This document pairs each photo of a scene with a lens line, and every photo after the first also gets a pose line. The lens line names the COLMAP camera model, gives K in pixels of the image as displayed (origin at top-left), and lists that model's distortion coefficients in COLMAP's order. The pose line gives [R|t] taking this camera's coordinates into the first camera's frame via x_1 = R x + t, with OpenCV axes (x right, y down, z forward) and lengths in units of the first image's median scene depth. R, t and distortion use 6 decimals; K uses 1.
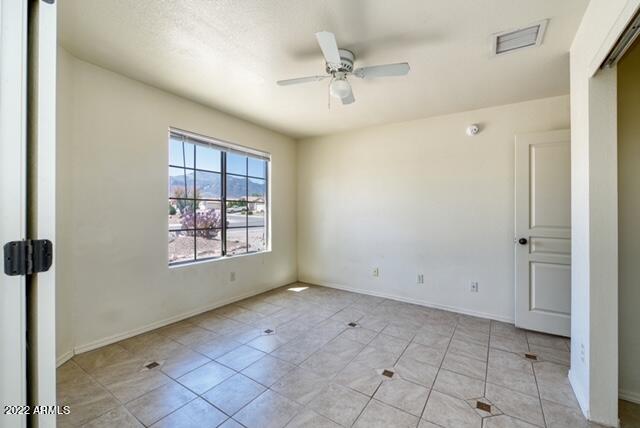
lens RADIAL K [[259.1, 0, 322.0], [0, 259.1, 211.3], [0, 0, 1]] dist [0.003992, -0.000538]
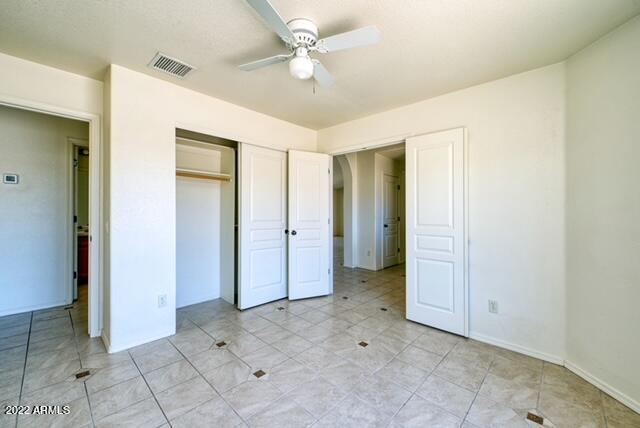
lens RADIAL K [[259.1, 0, 322.5], [0, 259.1, 212.0], [0, 0, 1]] dist [0.003992, -0.000538]
pose [[-0.985987, -0.027976, 0.164460, -0.143169], [-0.027888, 0.999607, 0.002842, -0.015564], [-0.164475, -0.001784, -0.986380, 2.045032]]
